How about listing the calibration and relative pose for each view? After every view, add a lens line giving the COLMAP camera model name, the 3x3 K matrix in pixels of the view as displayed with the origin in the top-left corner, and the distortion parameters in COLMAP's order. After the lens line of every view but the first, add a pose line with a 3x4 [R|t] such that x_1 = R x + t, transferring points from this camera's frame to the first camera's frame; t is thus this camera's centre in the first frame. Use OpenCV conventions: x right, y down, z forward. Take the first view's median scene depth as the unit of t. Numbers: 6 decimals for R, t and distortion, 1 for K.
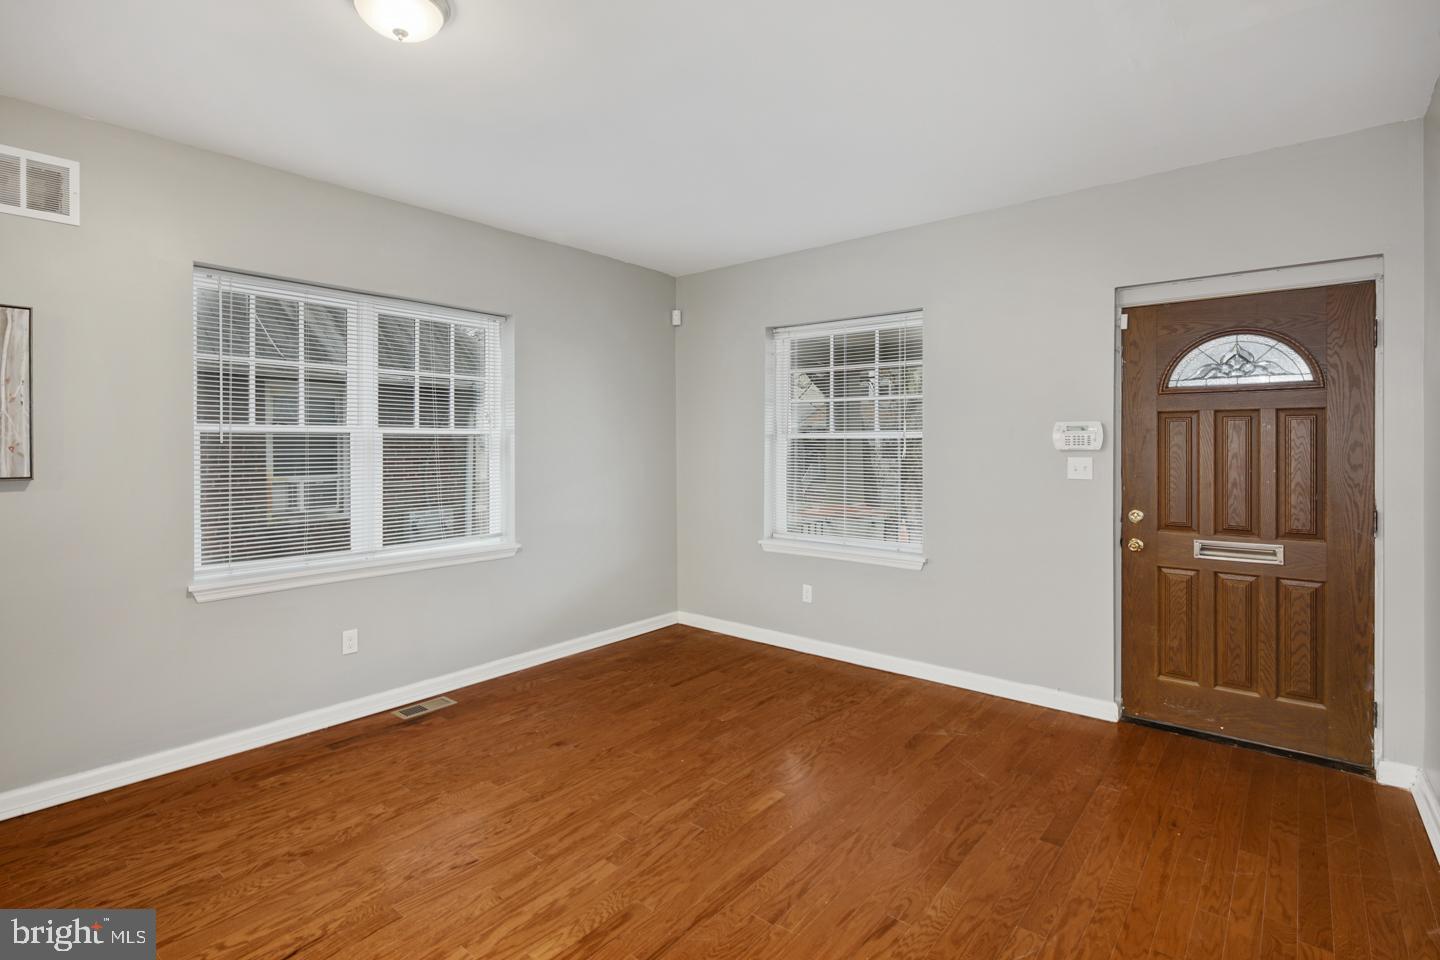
lens RADIAL K [[702.0, 0, 701.5], [0, 702.0, 444.0], [0, 0, 1]] dist [0.001482, -0.003256]
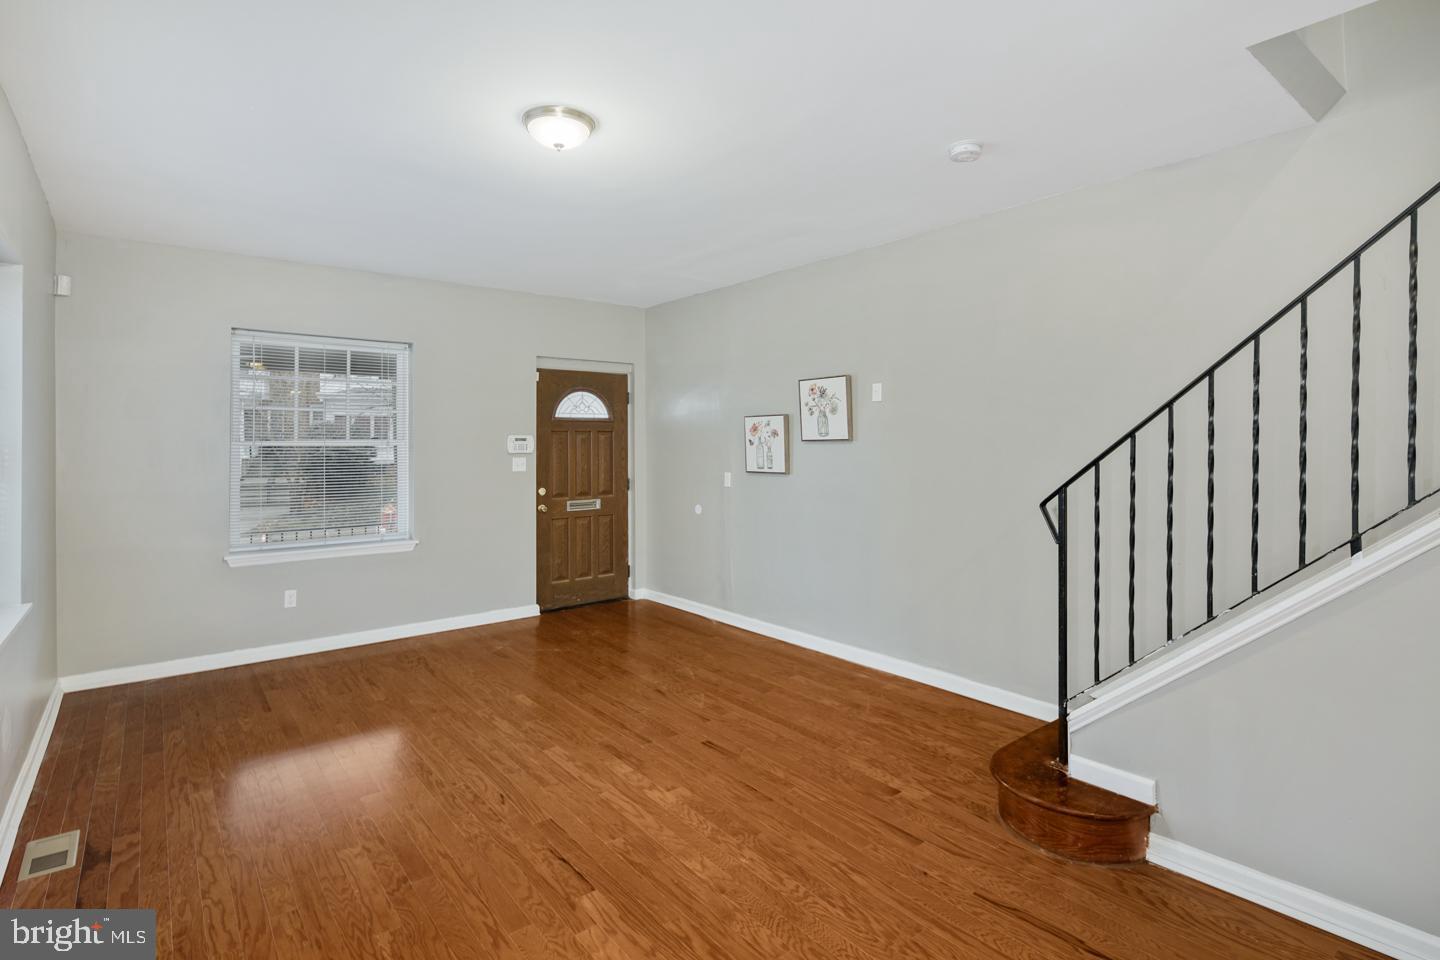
lens RADIAL K [[702.0, 0, 706.5], [0, 702.0, 446.3], [0, 0, 1]] dist [0.001482, -0.003256]
pose [[0.197931, -0.003238, 0.980211, -1.049022], [0.009688, 0.999952, 0.001347, -0.005696], [-0.980168, 0.009230, 0.197952, 0.294480]]
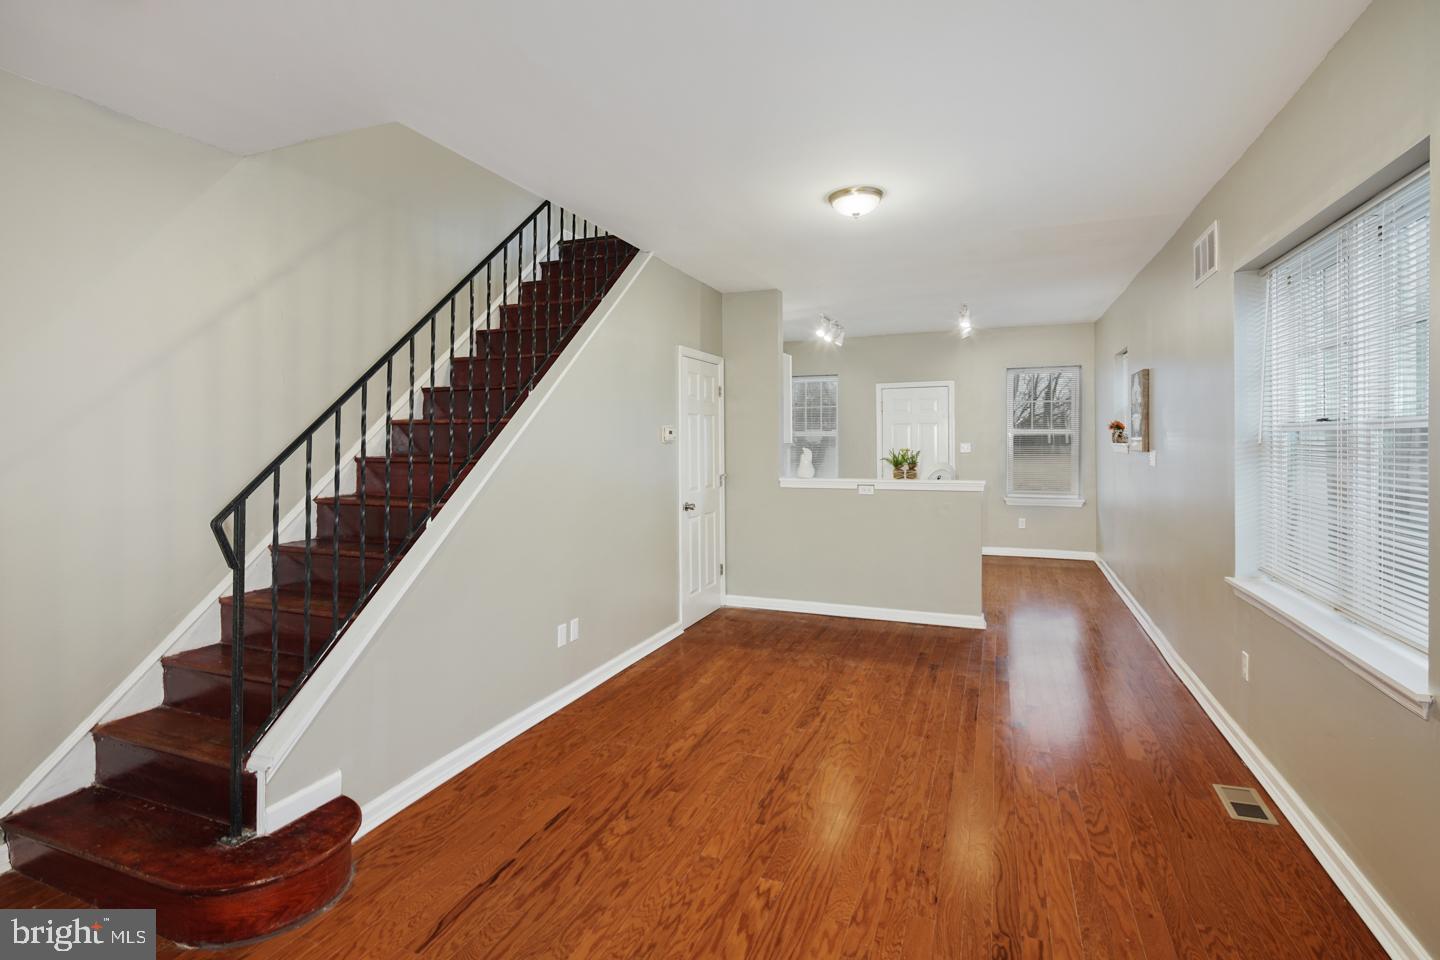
lens RADIAL K [[702.0, 0, 681.0], [0, 702.0, 439.2], [0, 0, 1]] dist [0.001482, -0.003256]
pose [[-0.962882, 0.008069, -0.269802, -0.373571], [0.006324, 0.999953, 0.007334, -0.011700], [0.269849, 0.005356, -0.962888, 0.828598]]
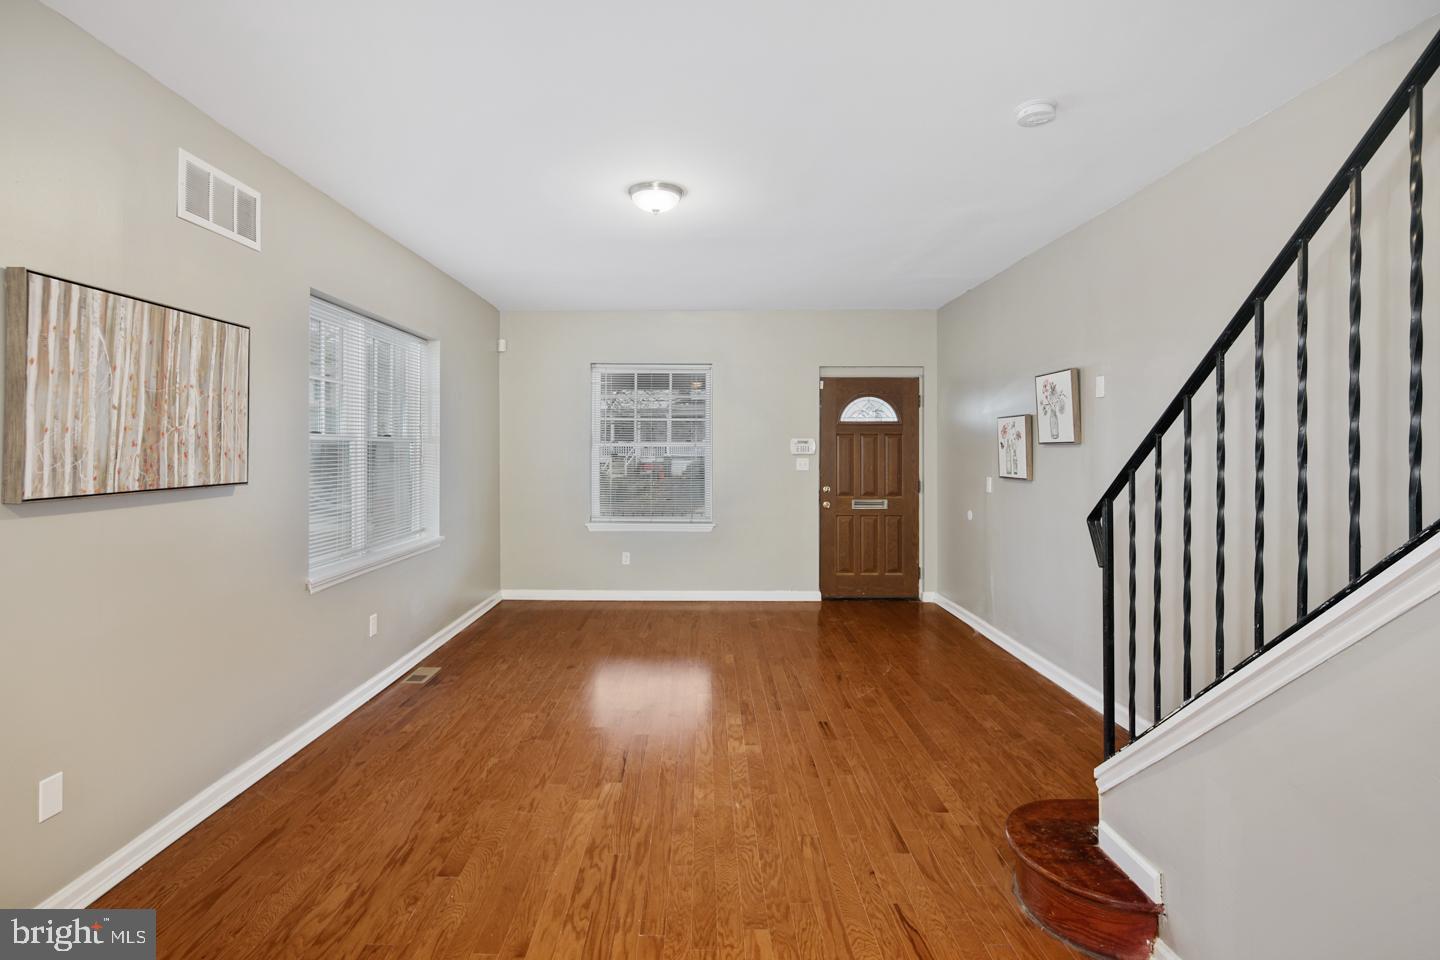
lens RADIAL K [[702.0, 0, 698.4], [0, 702.0, 445.4], [0, 0, 1]] dist [0.001482, -0.003256]
pose [[0.769108, 0.003839, 0.639107, -0.901173], [0.001332, 0.999970, -0.007610, -0.000344], [-0.639117, 0.006704, 0.769080, -0.232770]]
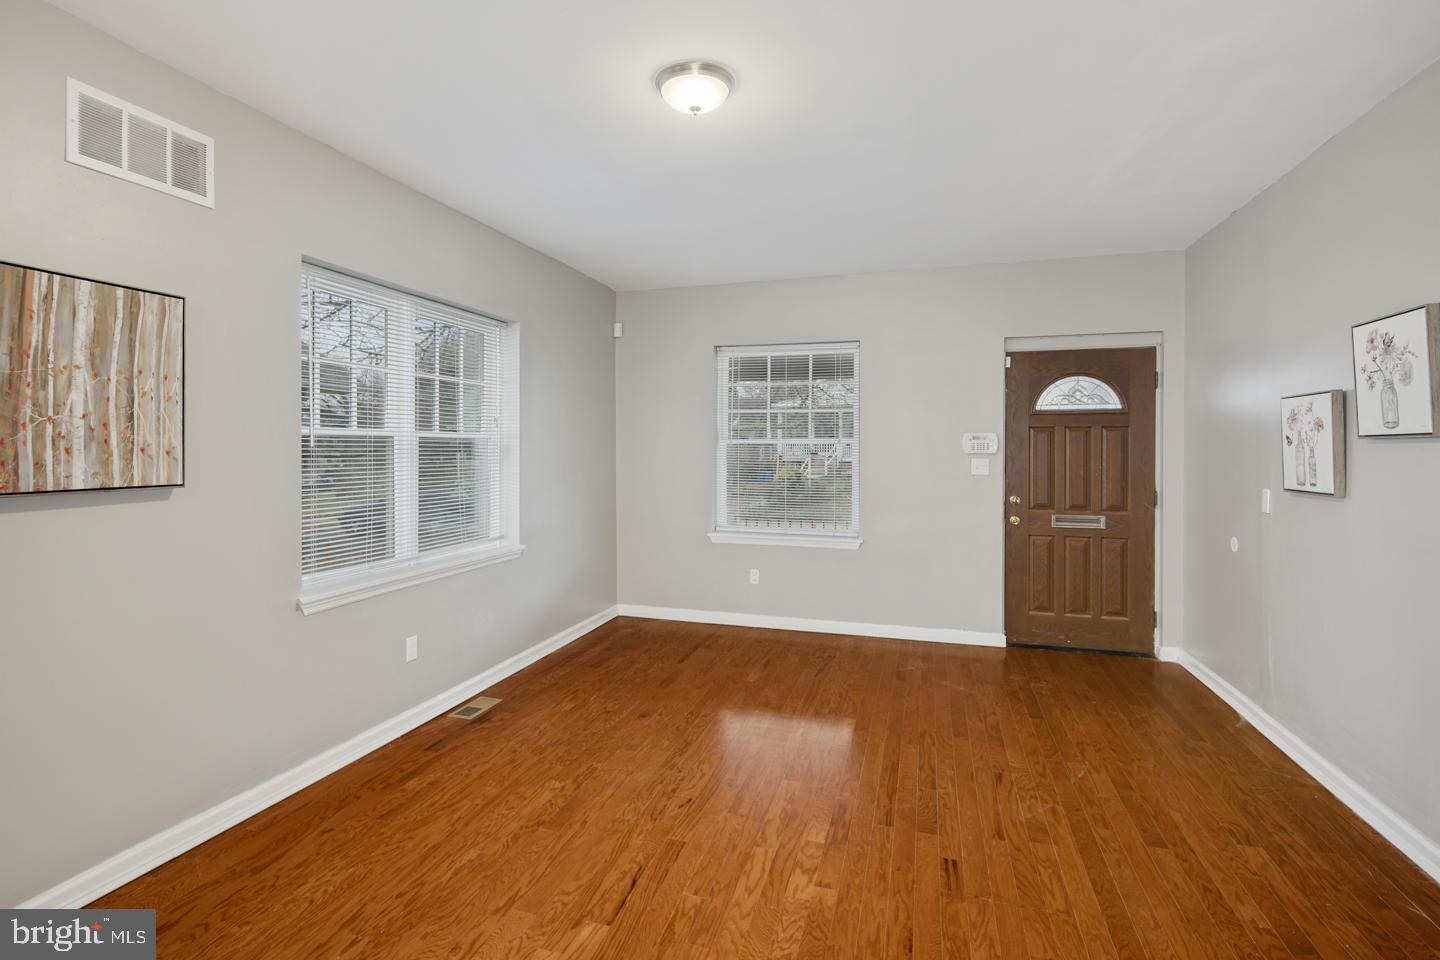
lens RADIAL K [[702.0, 0, 699.4], [0, 702.0, 453.2], [0, 0, 1]] dist [0.001482, -0.003256]
pose [[0.924697, -0.000860, 0.380703, -0.553890], [-0.000360, 0.999995, 0.003133, 0.003374], [-0.380704, -0.003034, 0.924692, -0.075063]]
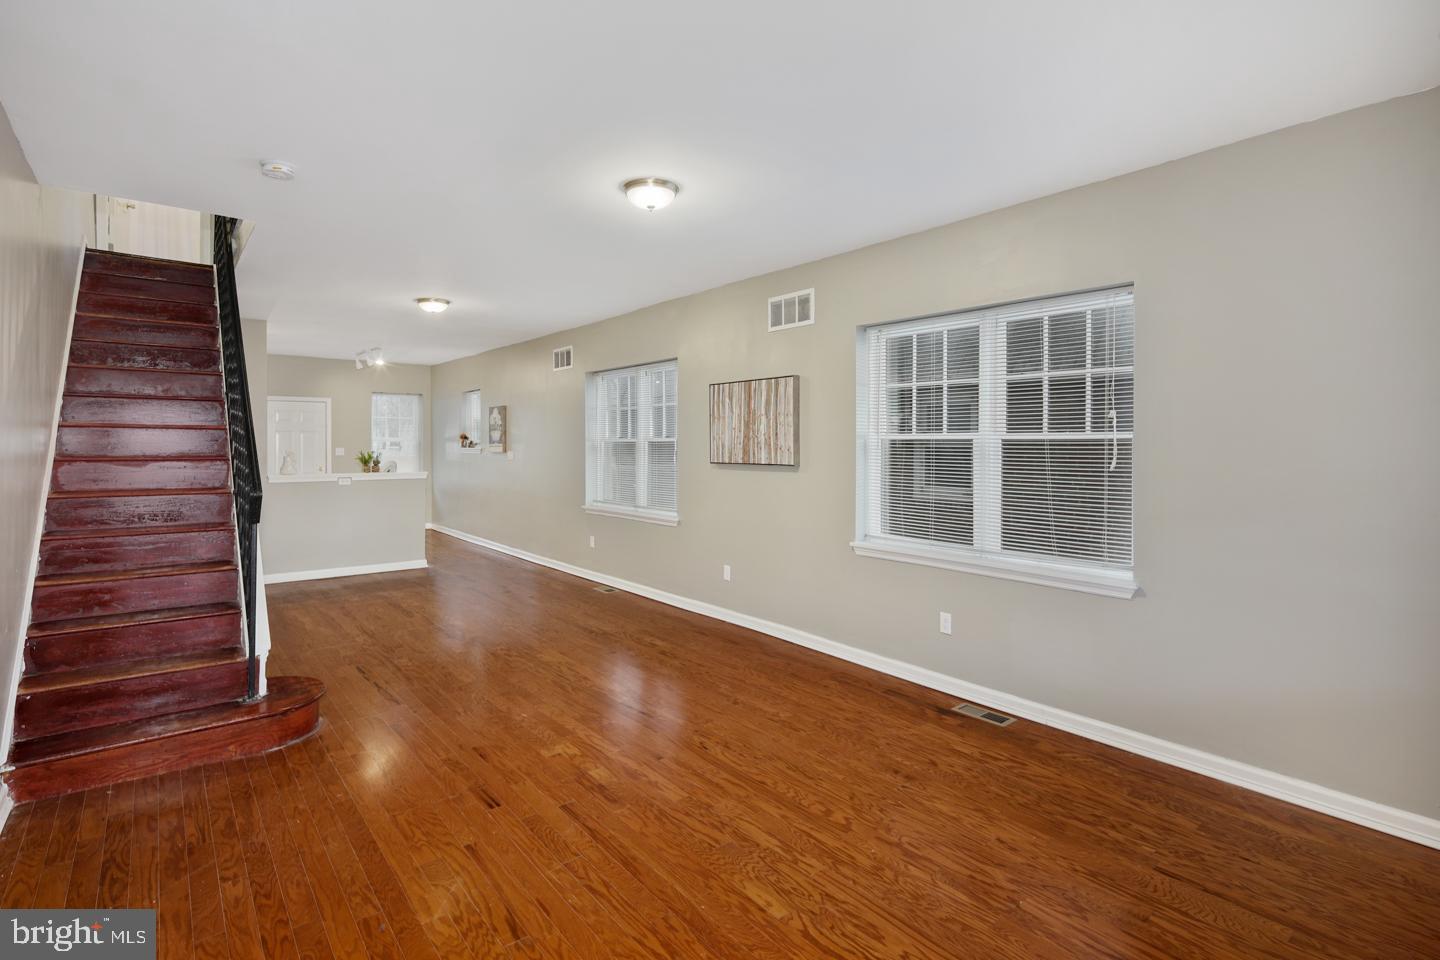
lens RADIAL K [[702.0, 0, 704.3], [0, 702.0, 436.4], [0, 0, 1]] dist [0.001482, -0.003256]
pose [[-0.204325, -0.007799, -0.978872, 0.760499], [-0.005425, 0.999962, -0.006835, -0.012054], [0.978888, 0.003914, -0.204360, 0.929013]]
